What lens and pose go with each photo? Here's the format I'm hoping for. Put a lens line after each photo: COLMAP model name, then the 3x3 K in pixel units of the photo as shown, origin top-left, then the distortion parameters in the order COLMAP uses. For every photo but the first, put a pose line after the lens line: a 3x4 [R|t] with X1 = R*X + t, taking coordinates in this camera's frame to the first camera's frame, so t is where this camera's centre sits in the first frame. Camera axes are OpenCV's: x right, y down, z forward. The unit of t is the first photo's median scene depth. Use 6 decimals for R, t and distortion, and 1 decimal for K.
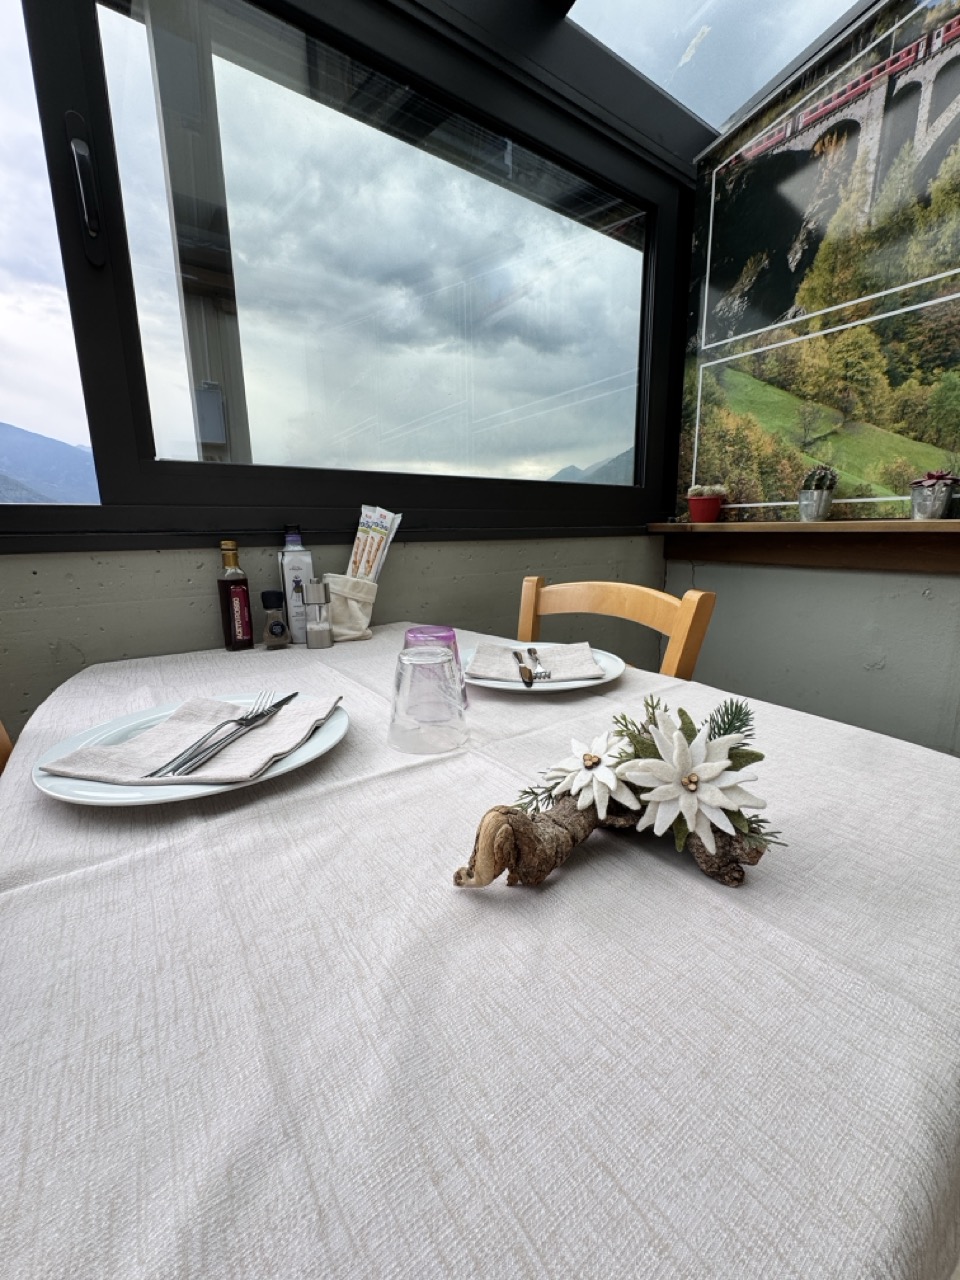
lens RADIAL K [[509.0, 0, 481.7], [0, 509.0, 637.7], [0, 0, 1]] dist [-0.004107, 0.000405]
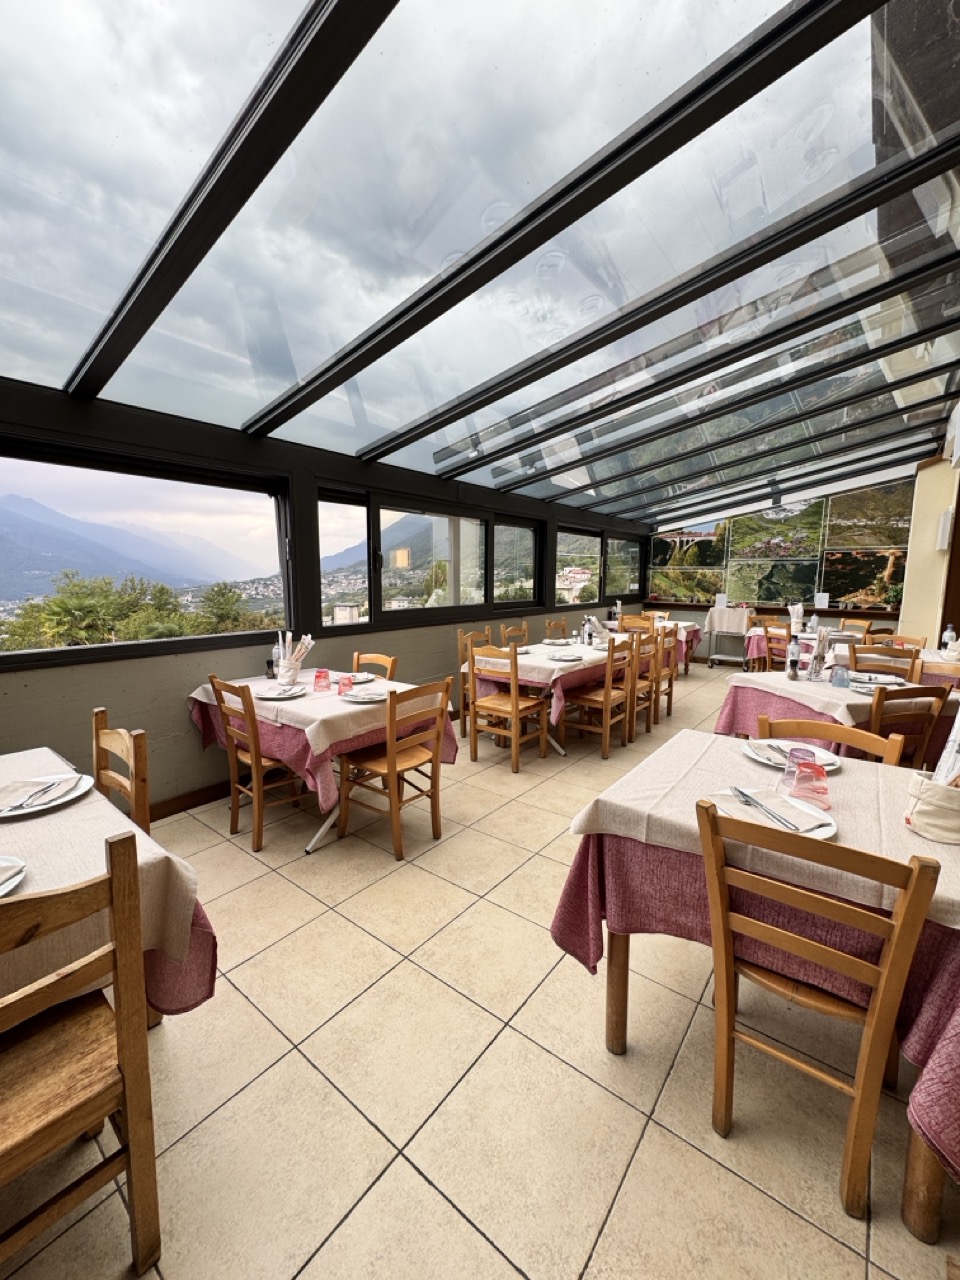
lens RADIAL K [[509.0, 0, 479.7], [0, 509.0, 644.2], [0, 0, 1]] dist [-0.004107, 0.000405]
pose [[0.958384, -0.014003, 0.285140, -2.960146], [0.036320, 0.996661, -0.073128, 0.565006], [-0.283164, 0.080441, 0.955692, -3.679154]]
